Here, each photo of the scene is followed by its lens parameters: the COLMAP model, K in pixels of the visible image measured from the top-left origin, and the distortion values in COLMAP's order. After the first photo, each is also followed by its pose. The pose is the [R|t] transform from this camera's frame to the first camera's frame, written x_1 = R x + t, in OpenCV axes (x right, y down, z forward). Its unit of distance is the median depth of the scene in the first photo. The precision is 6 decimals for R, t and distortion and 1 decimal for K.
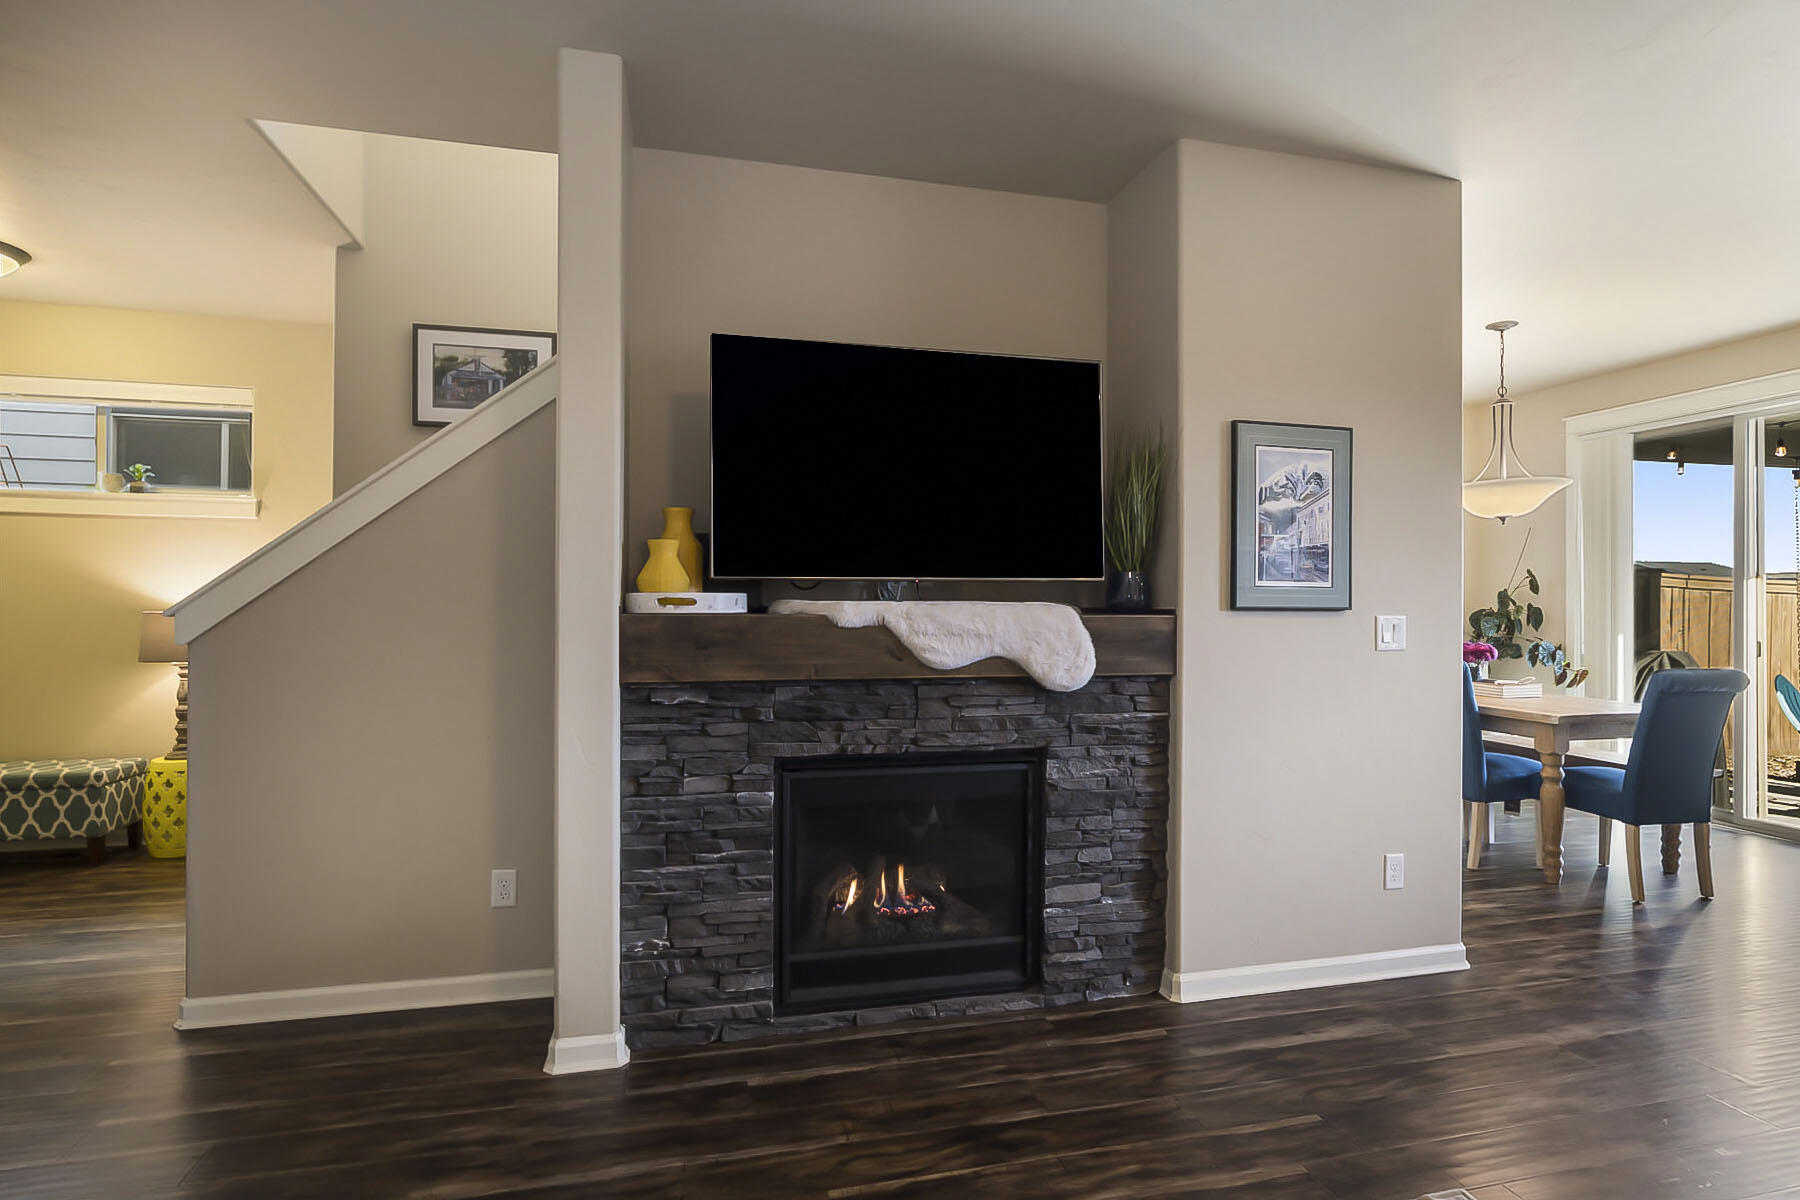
lens RADIAL K [[905.4, 0, 895.2], [0, 905.4, 600.9], [0, 0, 1]] dist [-0.020185, 0.008746]
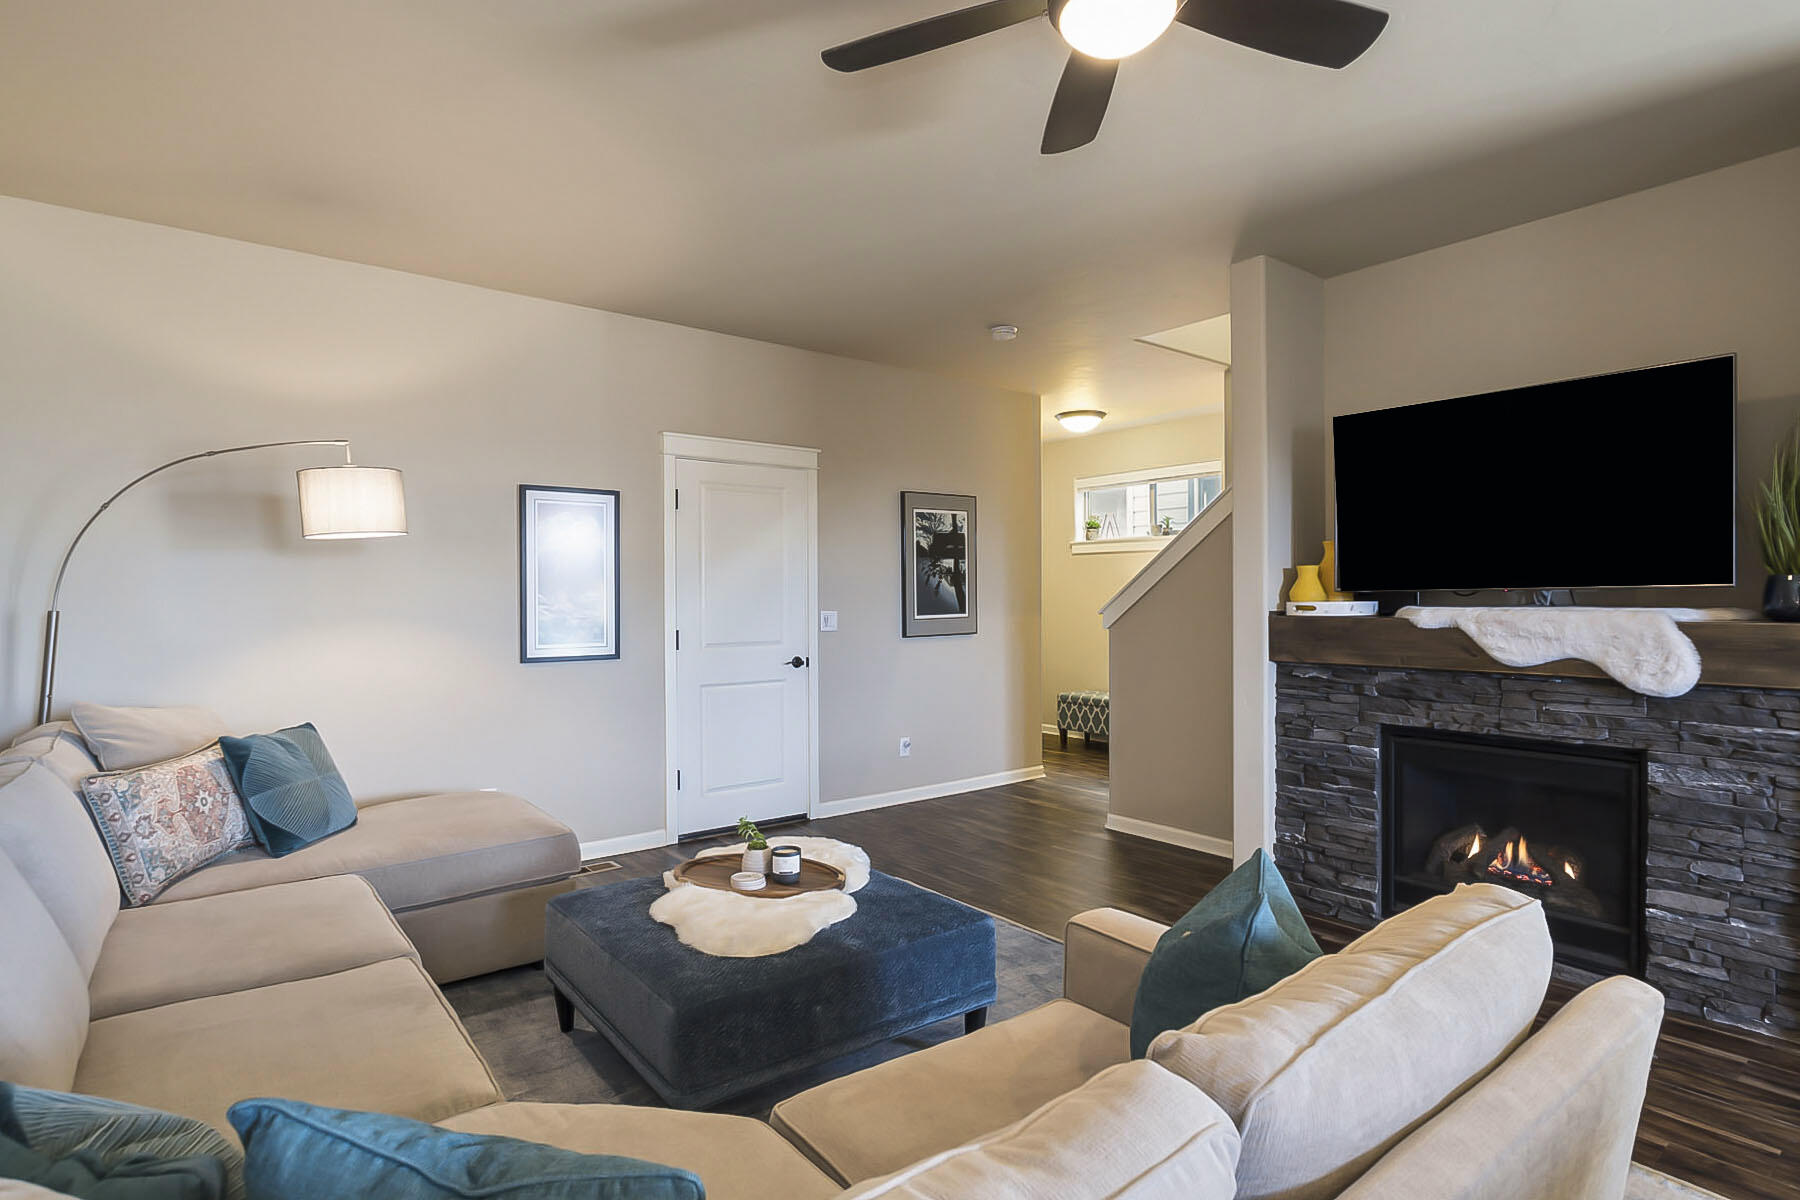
lens RADIAL K [[905.4, 0, 910.0], [0, 905.4, 601.7], [0, 0, 1]] dist [-0.020185, 0.008746]
pose [[0.420808, -0.002102, -0.907147, 0.731401], [0.012414, 0.999917, 0.003442, -0.020045], [0.907065, -0.012710, 0.420799, -0.181486]]
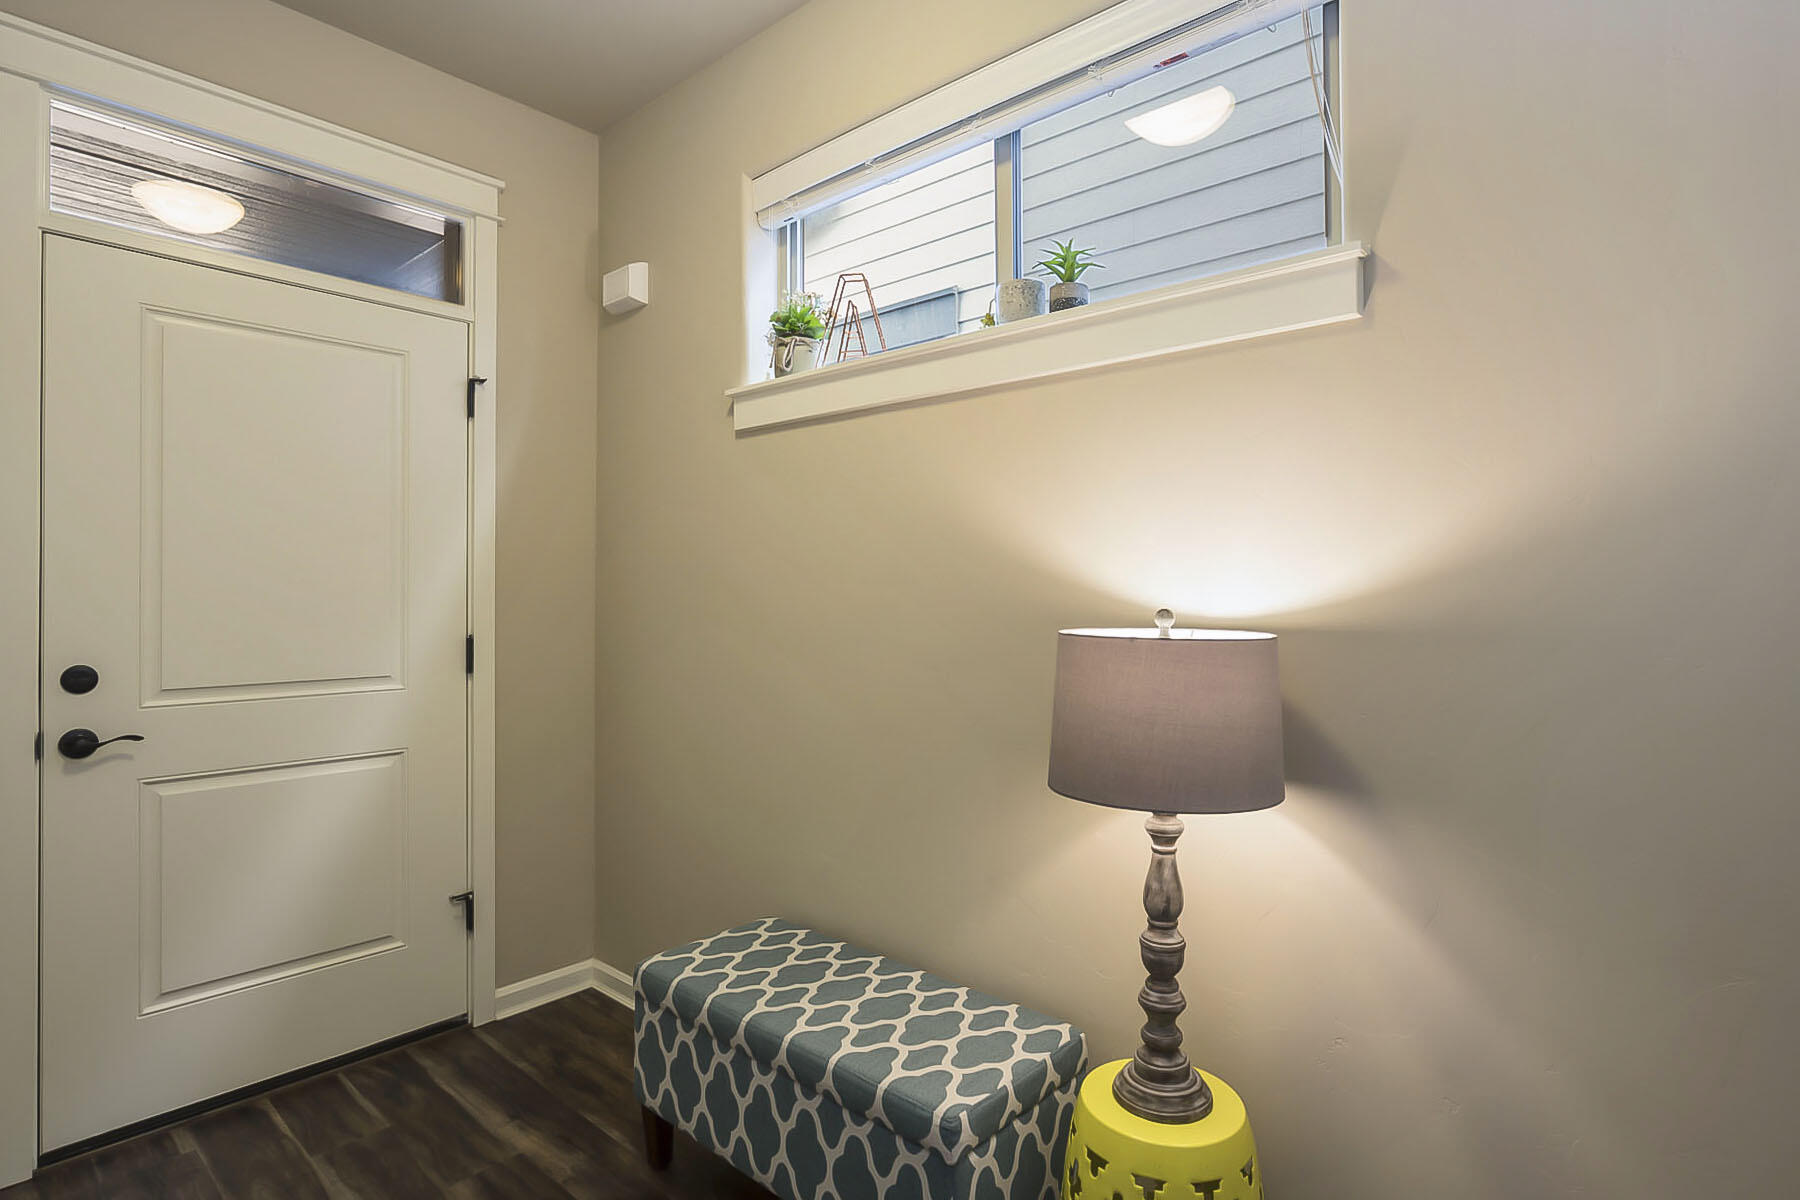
lens RADIAL K [[905.4, 0, 917.1], [0, 905.4, 590.8], [0, 0, 1]] dist [-0.020185, 0.008746]
pose [[0.574176, -0.006148, -0.818709, -0.935914], [0.009280, 0.999956, -0.001001, -0.004501], [0.818679, -0.007023, 0.574208, 1.202703]]
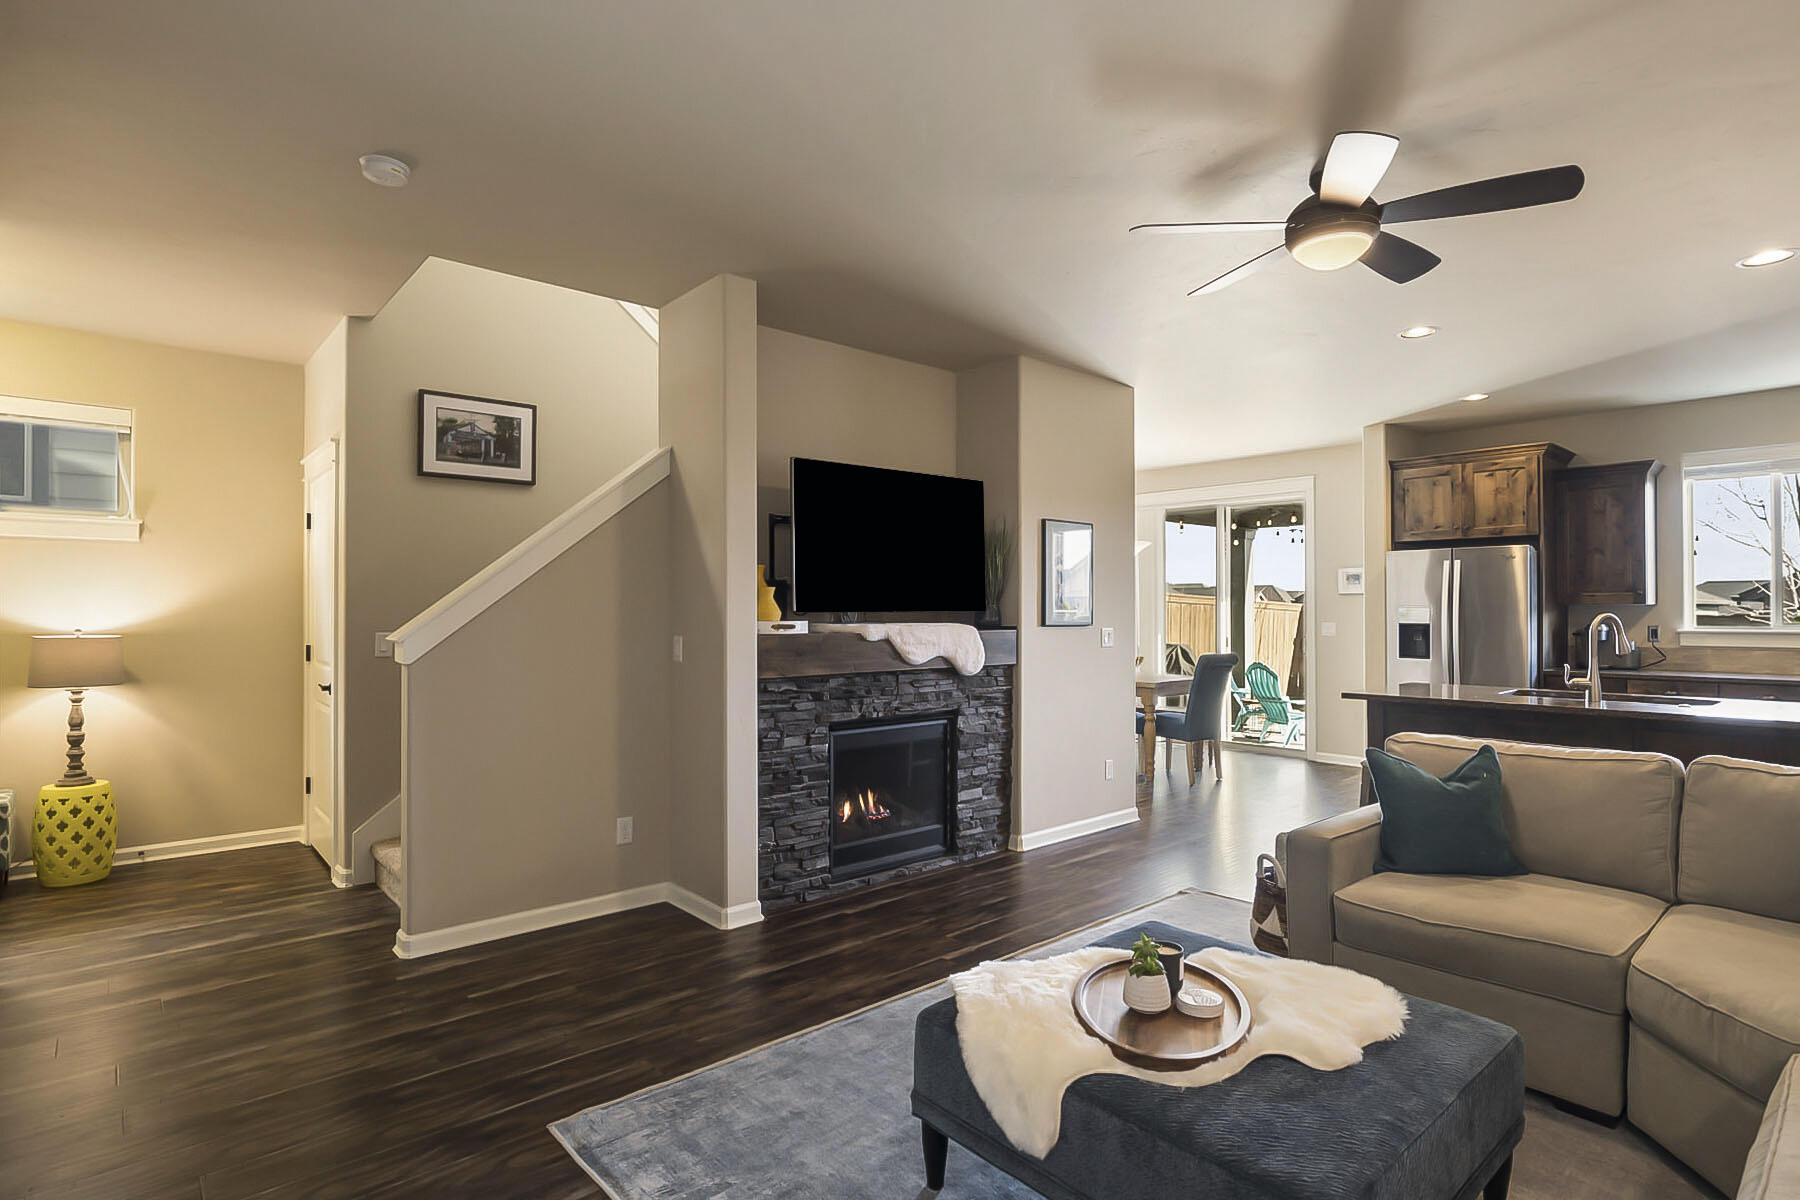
lens RADIAL K [[905.4, 0, 891.9], [0, 905.4, 600.2], [0, 0, 1]] dist [-0.020185, 0.008746]
pose [[0.891084, 0.000420, 0.453838, -0.706509], [0.001254, 0.999993, -0.003386, -0.036141], [-0.453836, 0.003586, 0.891078, -0.450958]]
